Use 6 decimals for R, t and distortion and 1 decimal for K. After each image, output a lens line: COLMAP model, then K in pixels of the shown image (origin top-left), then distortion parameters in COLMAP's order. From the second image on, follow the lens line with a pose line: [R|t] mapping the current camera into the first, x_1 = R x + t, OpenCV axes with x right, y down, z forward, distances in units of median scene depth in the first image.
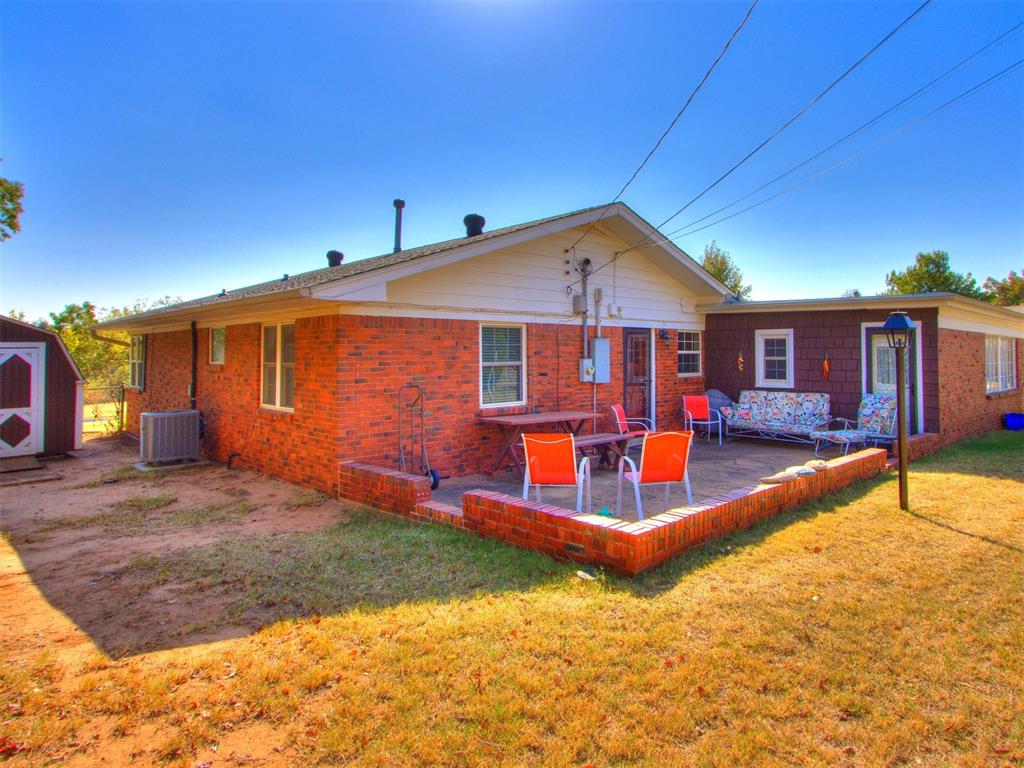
lens RADIAL K [[477.4, 0, 475.6], [0, 477.4, 338.1], [0, 0, 1]] dist [-0.002055, 0.000328]
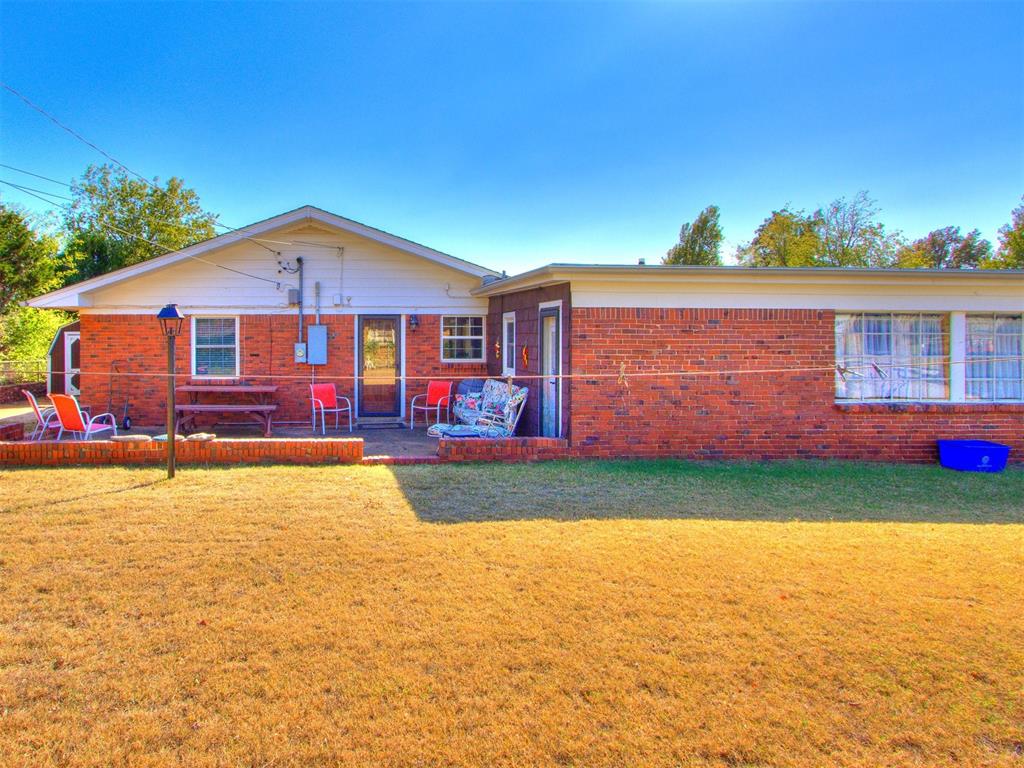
lens RADIAL K [[464.2, 0, 482.0], [0, 464.2, 328.1], [0, 0, 1]] dist [0.002085, 0.000273]
pose [[0.851143, -0.009776, -0.524843, 1.480782], [0.016600, 0.999828, 0.008297, 0.005400], [0.524671, -0.015774, 0.851159, 0.325966]]
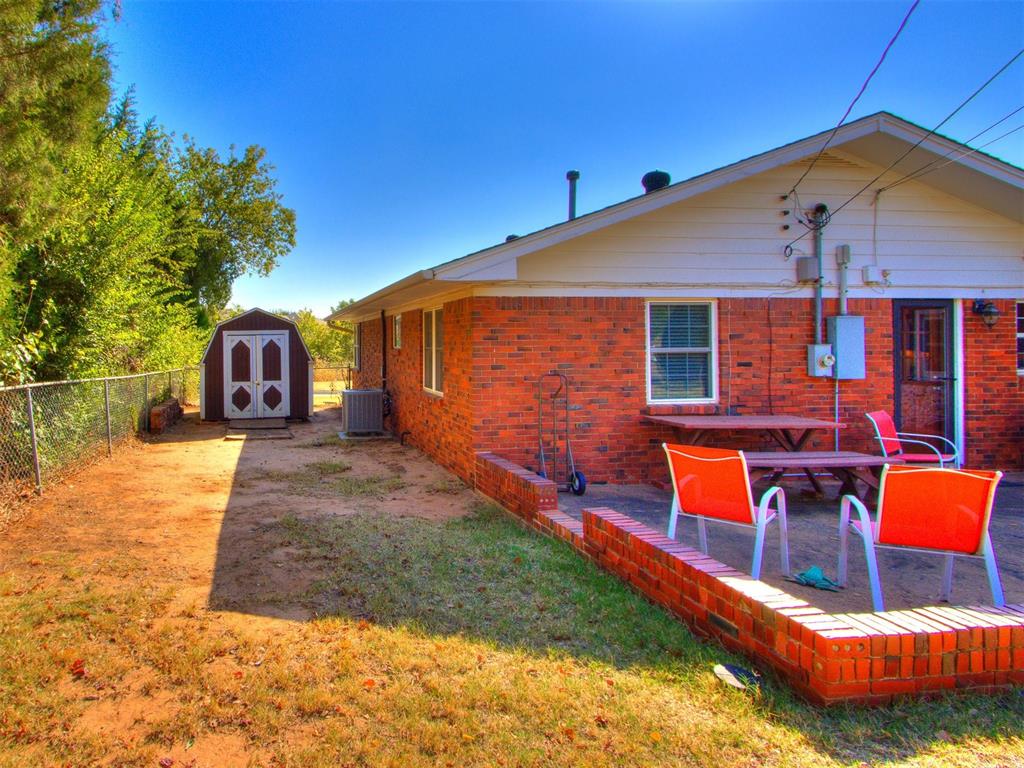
lens RADIAL K [[470.2, 0, 439.7], [0, 470.2, 333.0], [0, 0, 1]] dist [-0.005009, 0.001673]
pose [[0.867969, -0.009339, -0.496530, 0.105714], [0.017078, 0.999793, 0.011047, 0.010046], [0.496325, -0.018068, 0.867949, 0.132315]]
